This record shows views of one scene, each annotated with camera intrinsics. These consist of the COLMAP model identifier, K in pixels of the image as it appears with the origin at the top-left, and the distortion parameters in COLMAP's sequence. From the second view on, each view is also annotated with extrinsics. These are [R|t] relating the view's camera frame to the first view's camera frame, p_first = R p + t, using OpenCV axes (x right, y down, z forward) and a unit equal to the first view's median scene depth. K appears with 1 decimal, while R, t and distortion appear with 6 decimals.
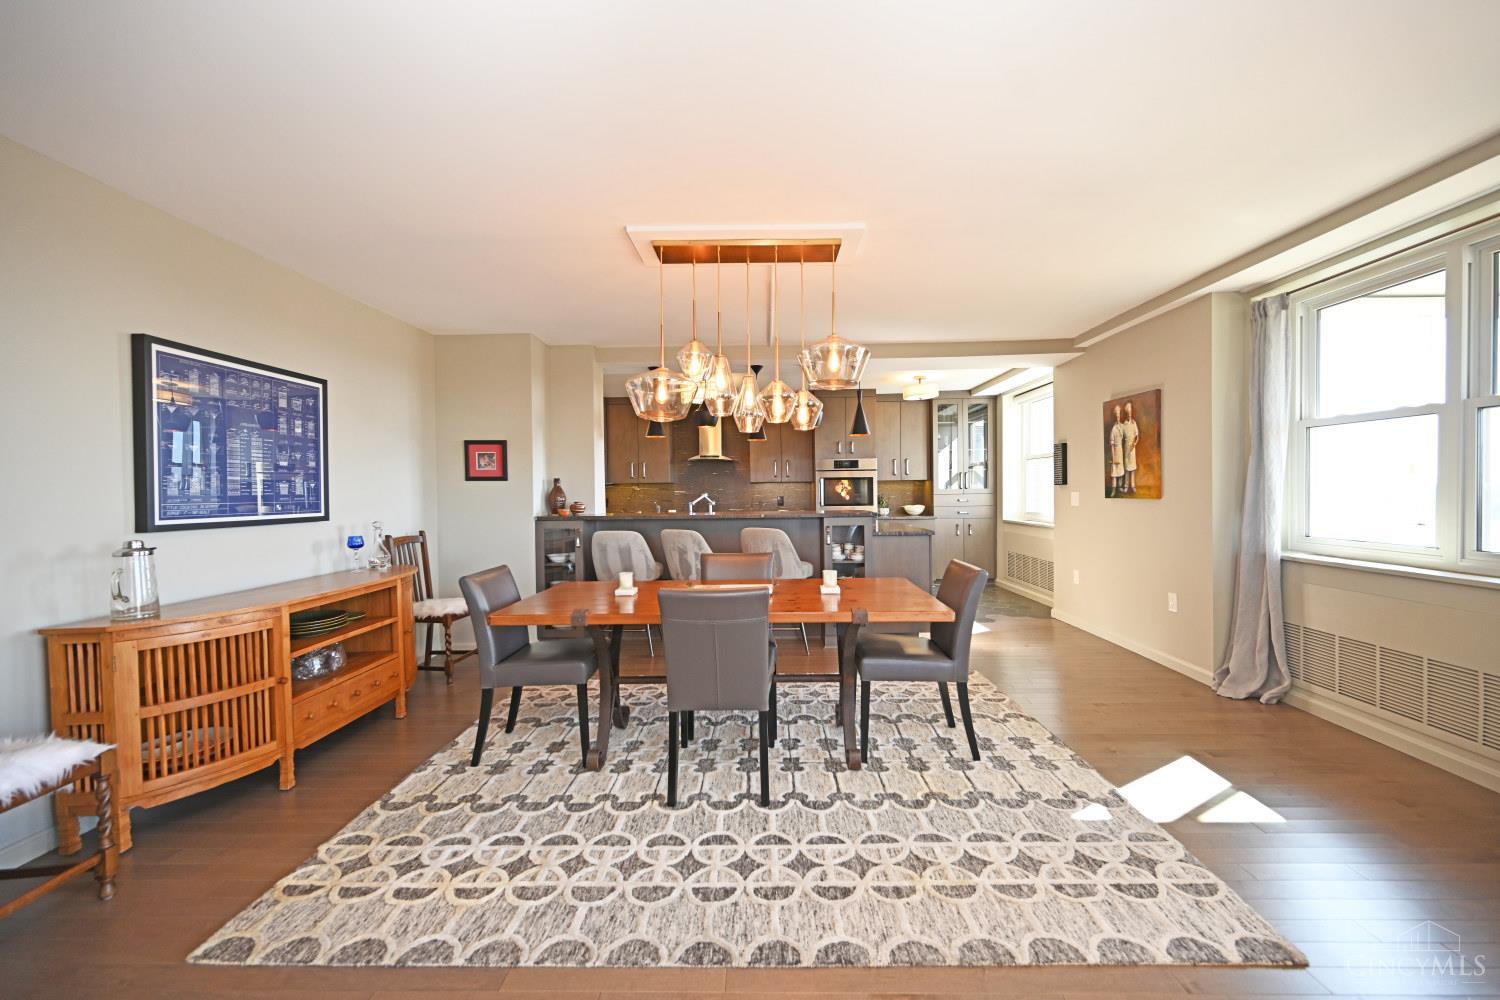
lens RADIAL K [[590.1, 0, 755.1], [0, 590.1, 499.5], [0, 0, 1]] dist [-0.001657, 0.000939]
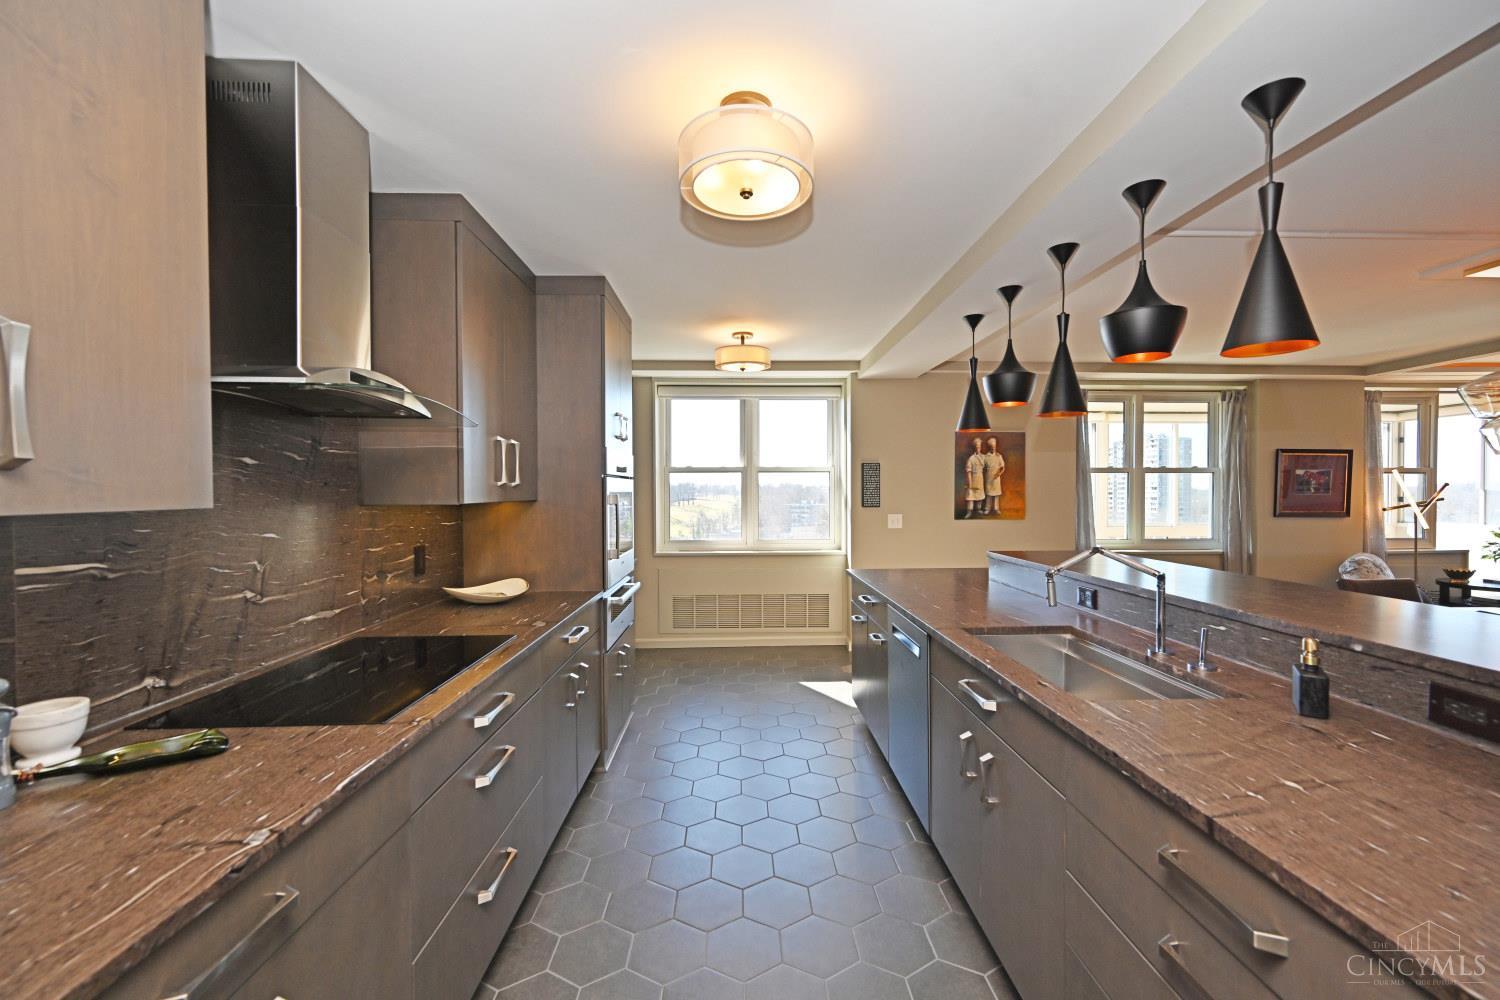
lens RADIAL K [[590.1, 0, 758.6], [0, 590.1, 498.4], [0, 0, 1]] dist [-0.001657, 0.000939]
pose [[-0.048108, 0.000987, 0.998842, -0.668218], [0.017724, 0.999843, -0.000135, -0.067368], [-0.998685, 0.017697, -0.048118, 1.979273]]
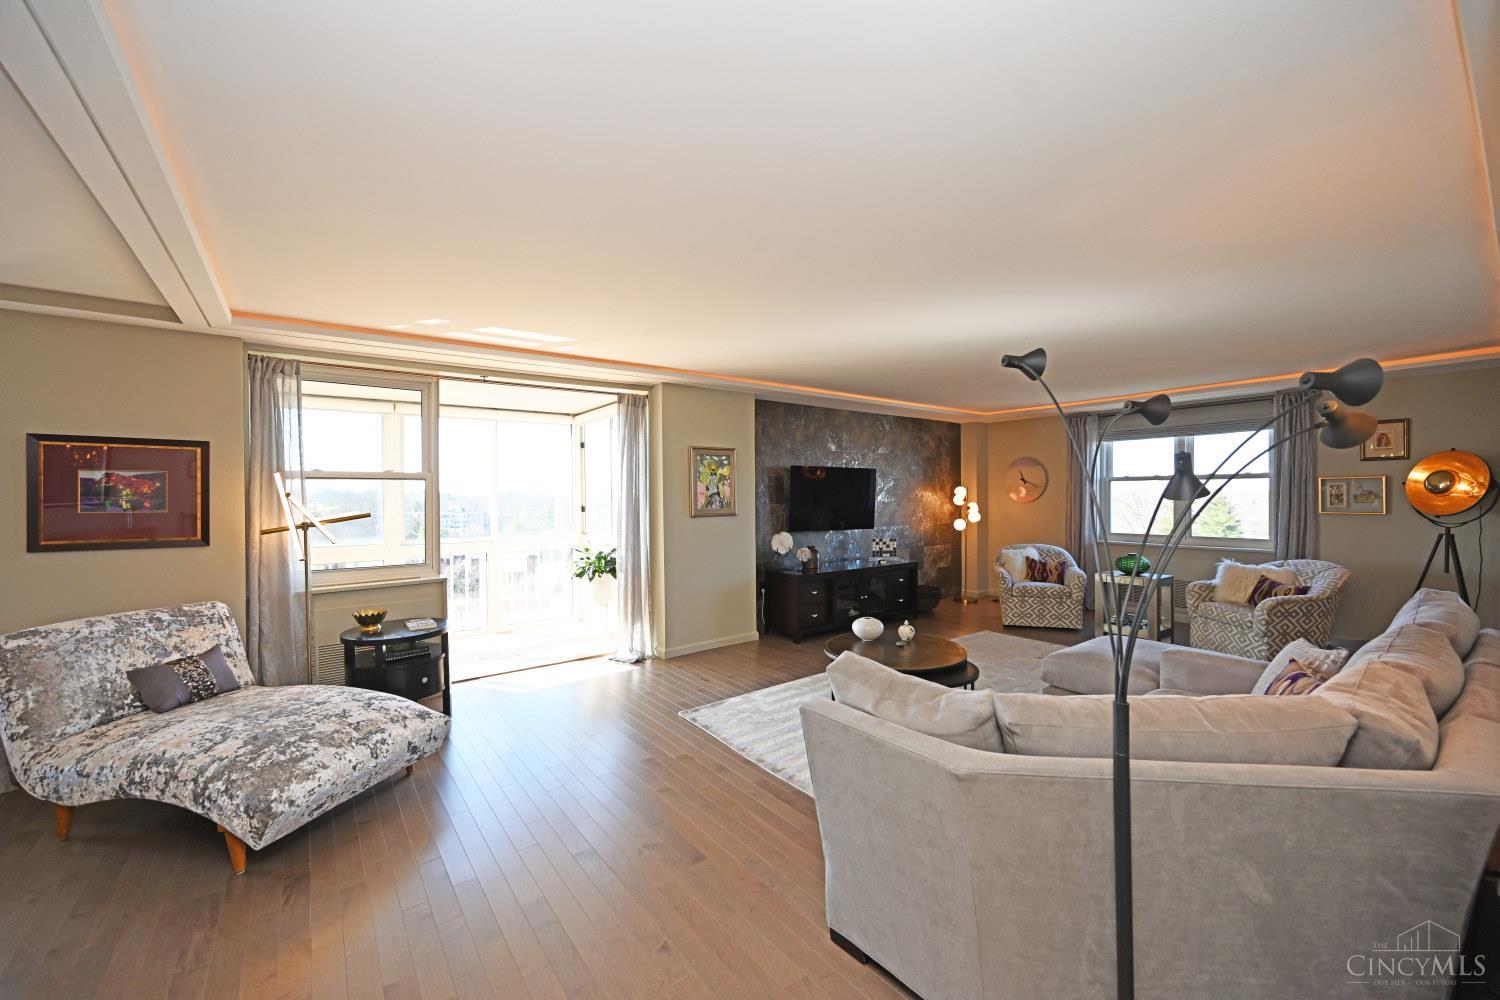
lens RADIAL K [[590.1, 0, 750.3], [0, 590.1, 500.5], [0, 0, 1]] dist [-0.001657, 0.000939]
pose [[-0.618374, 0.007574, 0.785848, -0.546330], [0.024754, 0.999645, 0.009843, -0.055315], [-0.785494, 0.025539, -0.618342, 0.205463]]
